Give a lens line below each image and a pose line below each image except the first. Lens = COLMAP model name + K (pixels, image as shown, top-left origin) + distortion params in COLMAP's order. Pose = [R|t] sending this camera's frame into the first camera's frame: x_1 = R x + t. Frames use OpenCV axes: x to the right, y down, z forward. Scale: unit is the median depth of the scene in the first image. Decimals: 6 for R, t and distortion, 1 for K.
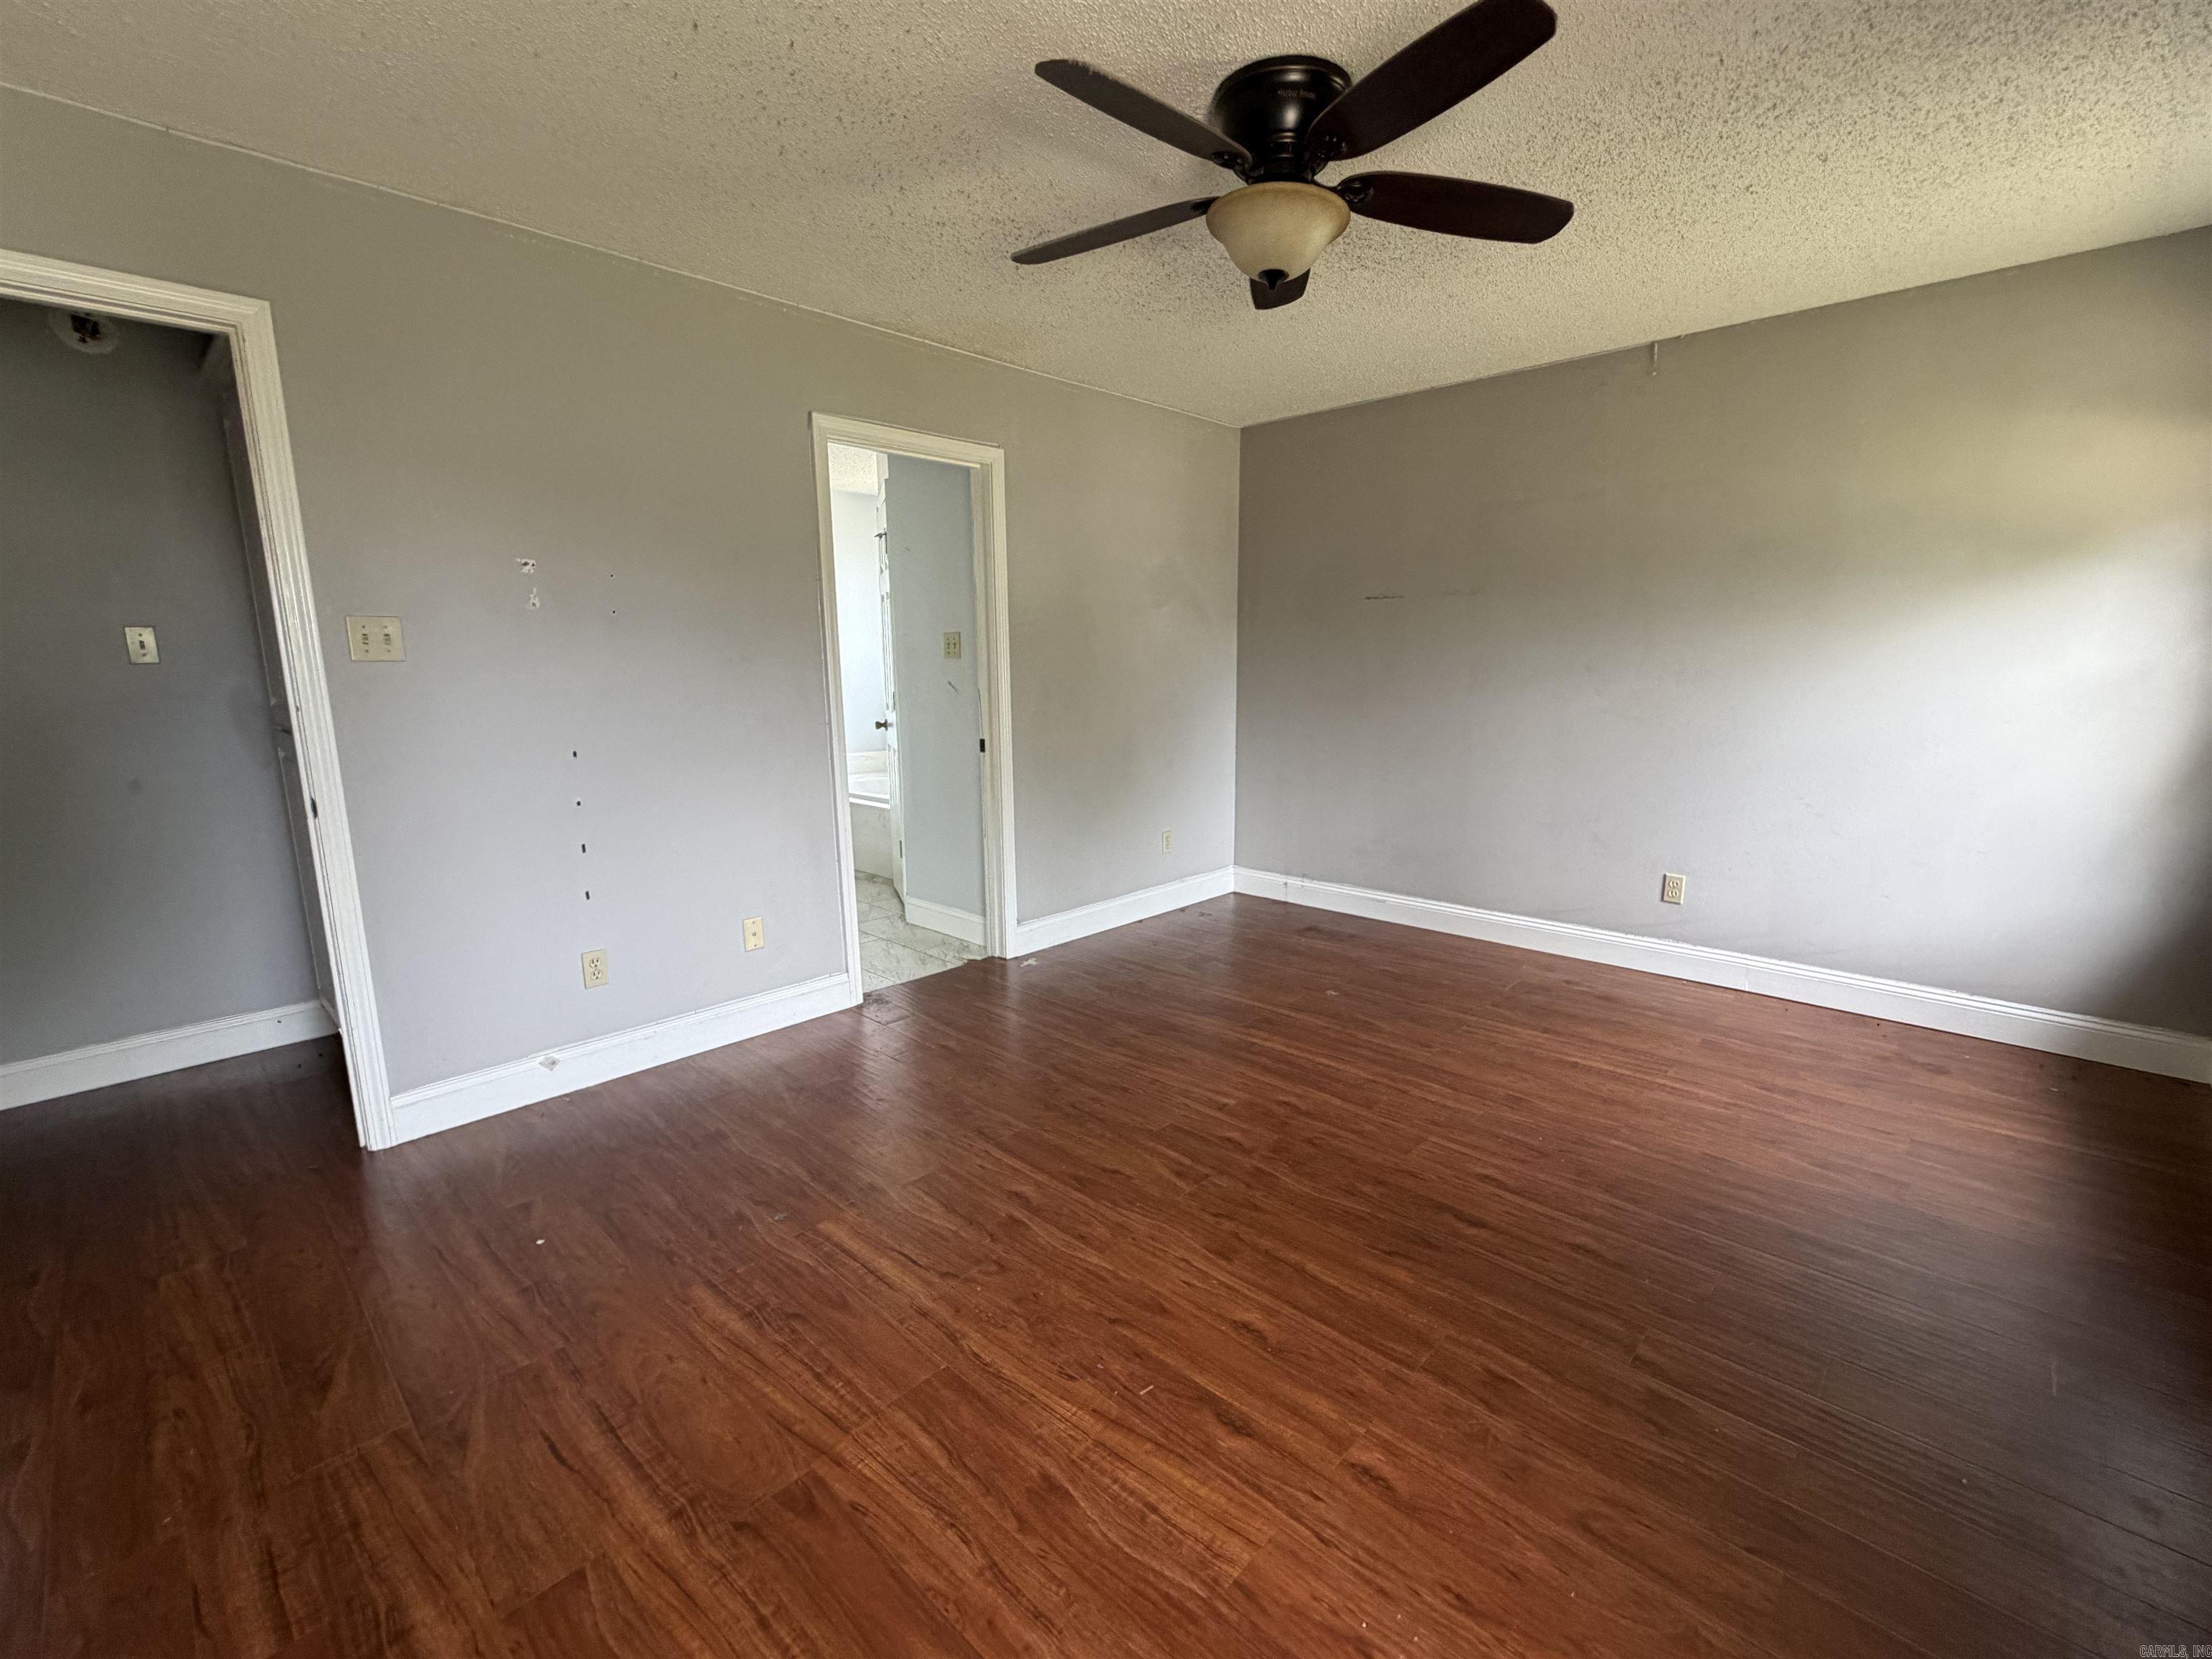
lens RADIAL K [[952.5, 0, 1108.7], [0, 952.5, 830.4], [0, 0, 1]] dist [0.000362, 0.000397]
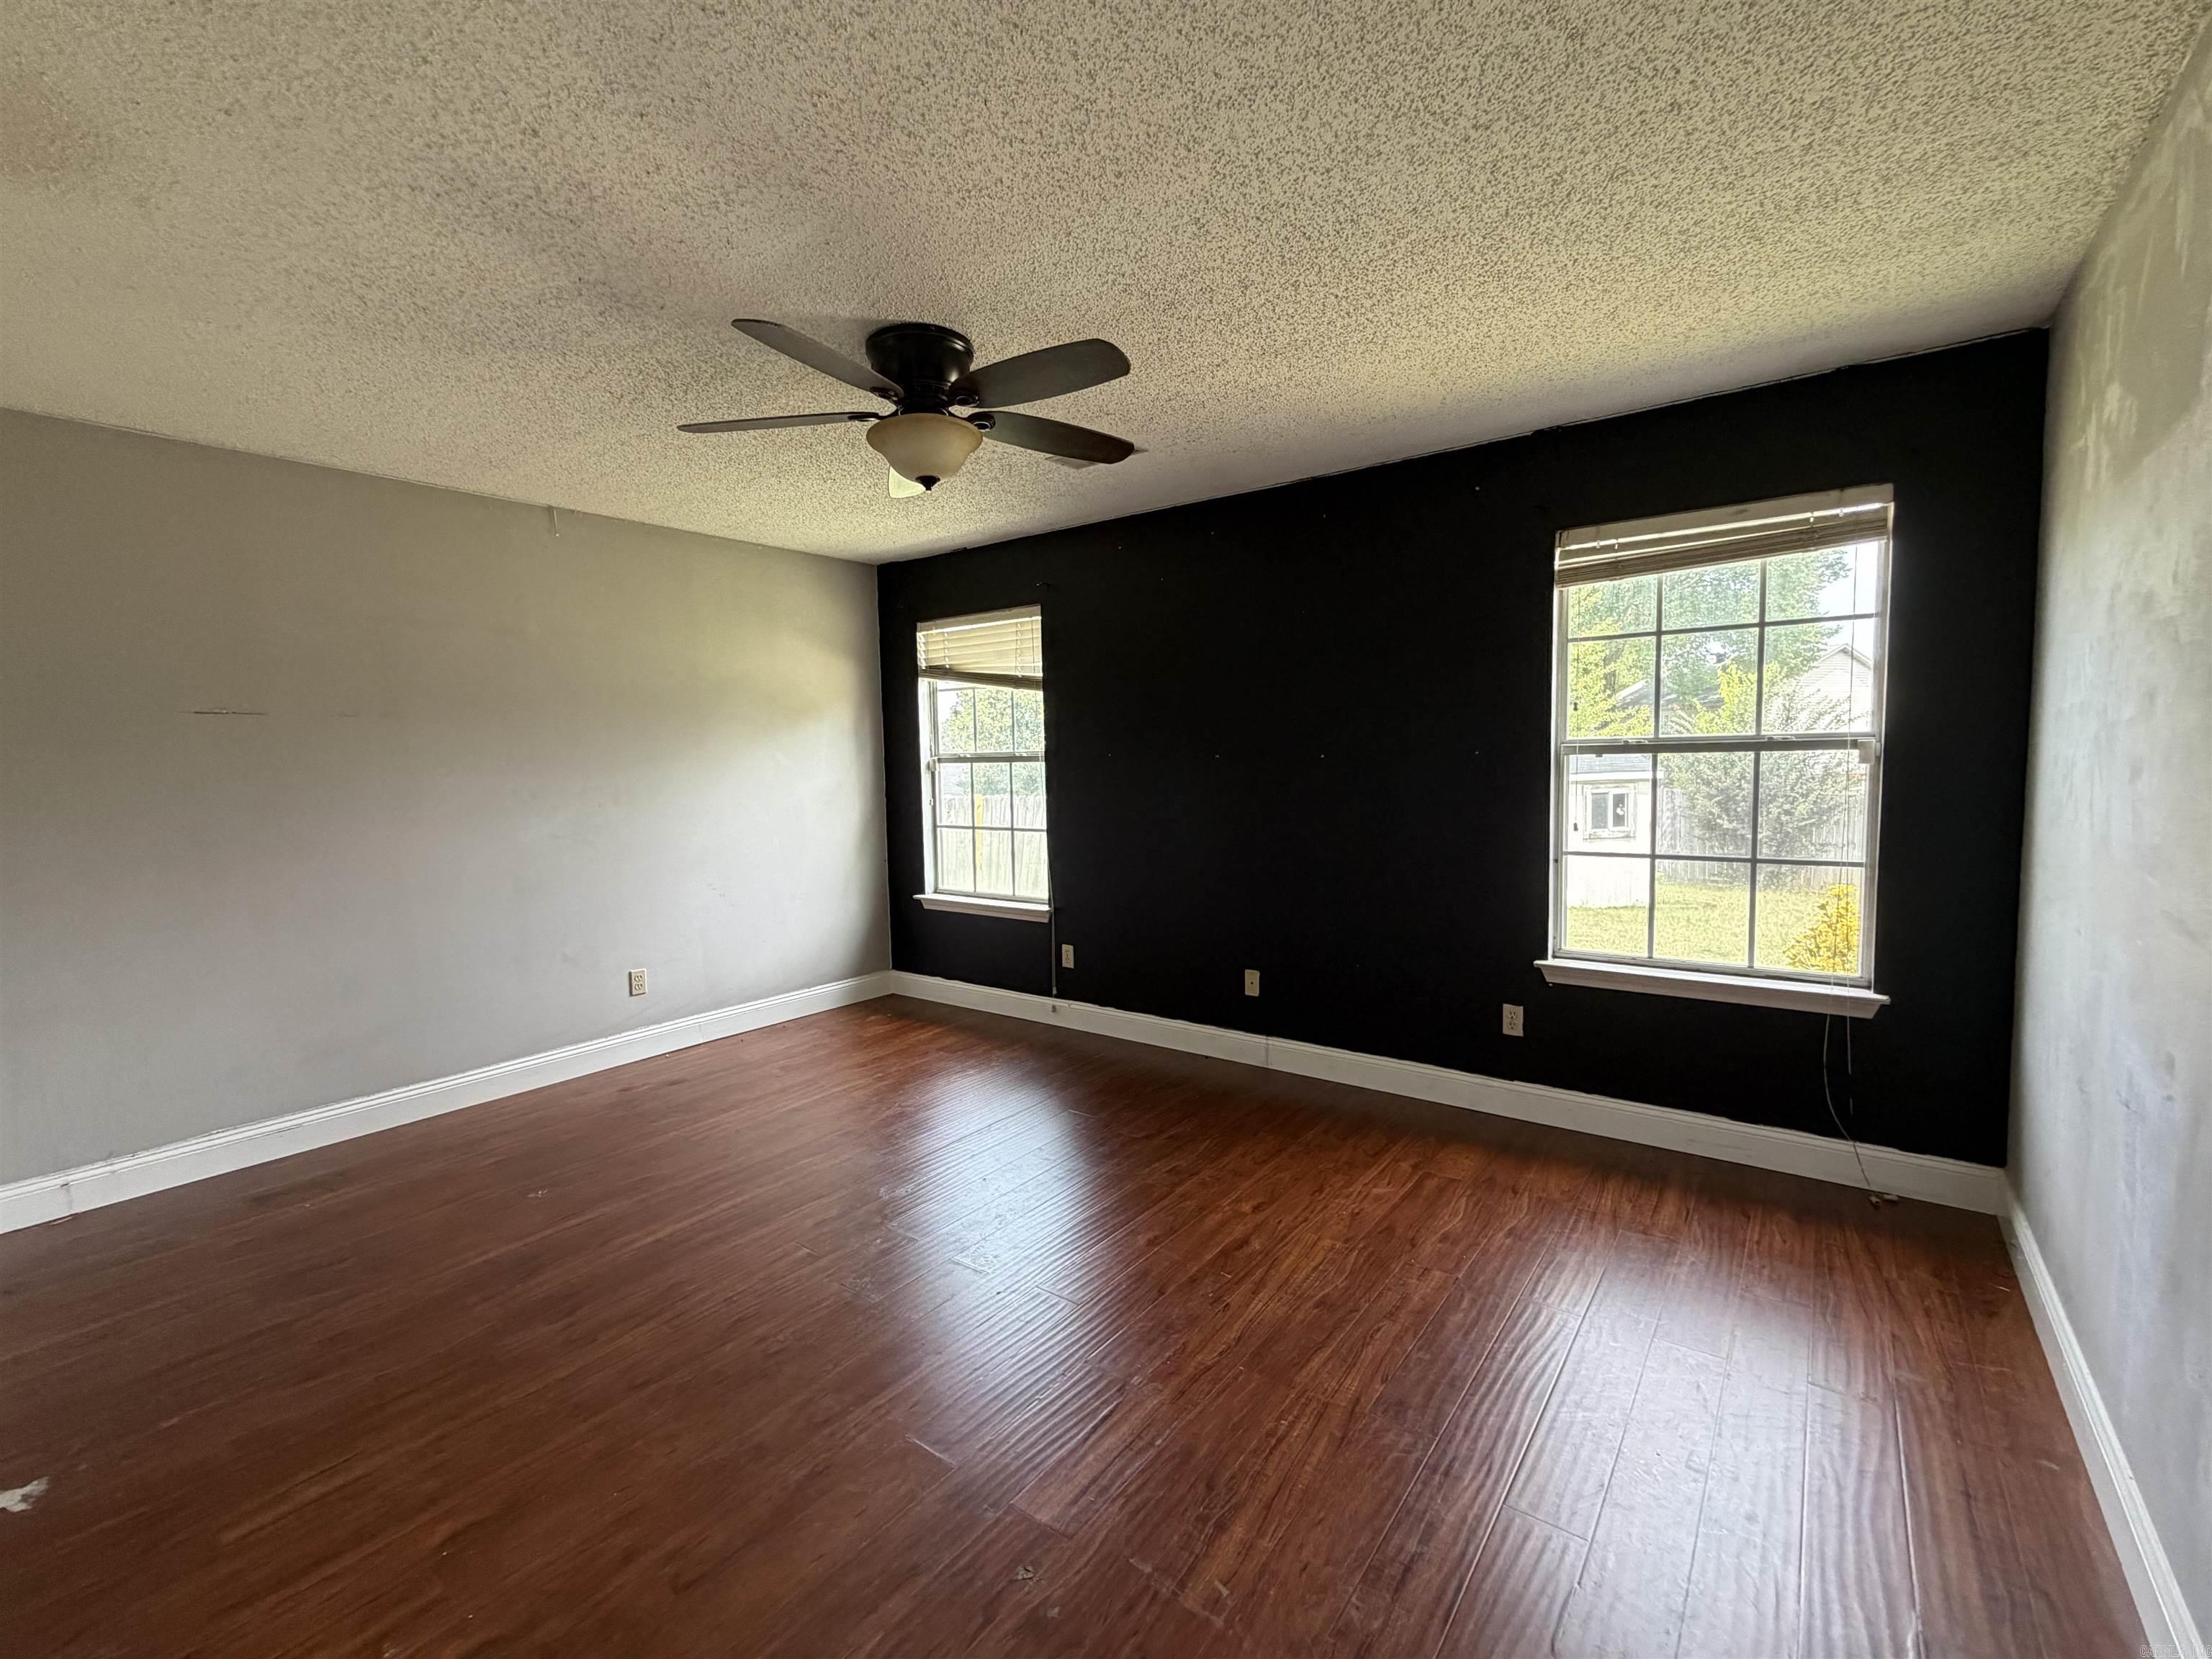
lens RADIAL K [[952.5, 0, 1108.7], [0, 952.5, 830.4], [0, 0, 1]] dist [0.000362, 0.000397]
pose [[-0.112045, -0.068138, 0.991364, -0.691118], [0.201933, 0.975269, 0.089854, -0.122437], [-0.972969, 0.210257, -0.095515, 0.610446]]
